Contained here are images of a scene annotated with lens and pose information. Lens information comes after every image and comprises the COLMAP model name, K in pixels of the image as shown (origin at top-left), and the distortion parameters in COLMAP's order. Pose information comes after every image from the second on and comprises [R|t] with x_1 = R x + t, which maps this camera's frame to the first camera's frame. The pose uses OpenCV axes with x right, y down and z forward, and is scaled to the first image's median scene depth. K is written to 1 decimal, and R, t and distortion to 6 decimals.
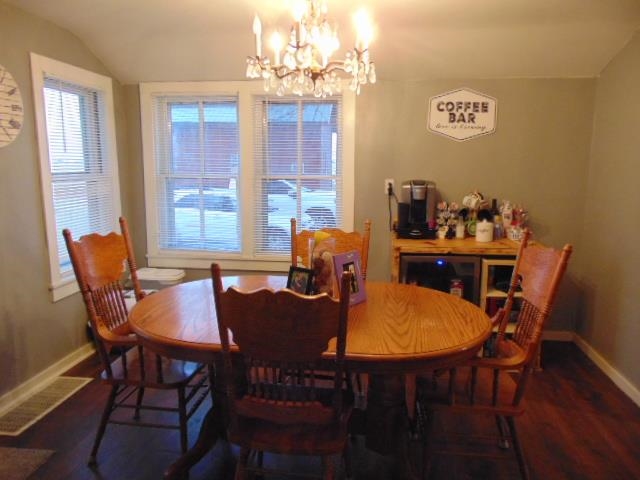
lens RADIAL K [[465.7, 0, 320.1], [0, 465.7, 242.2], [0, 0, 1]] dist [0.012594, 0.006764]
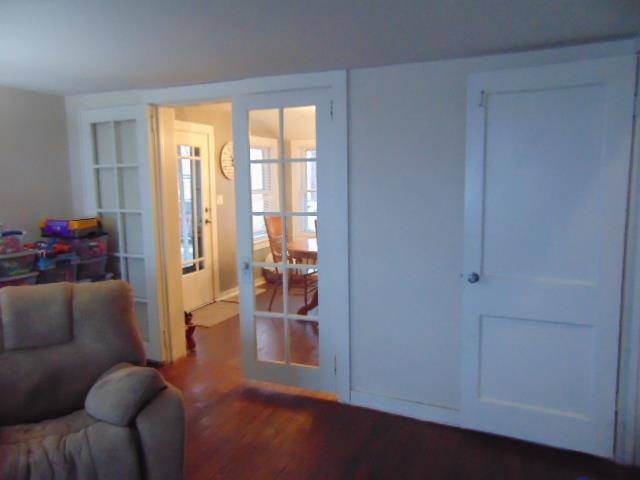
lens RADIAL K [[465.7, 0, 320.2], [0, 465.7, 239.1], [0, 0, 1]] dist [0.012594, 0.006764]
pose [[0.958677, 0.009337, -0.284343, 0.363250], [-0.020854, 0.999079, -0.037504, 0.164953], [0.283731, 0.041884, 0.957989, -1.031675]]
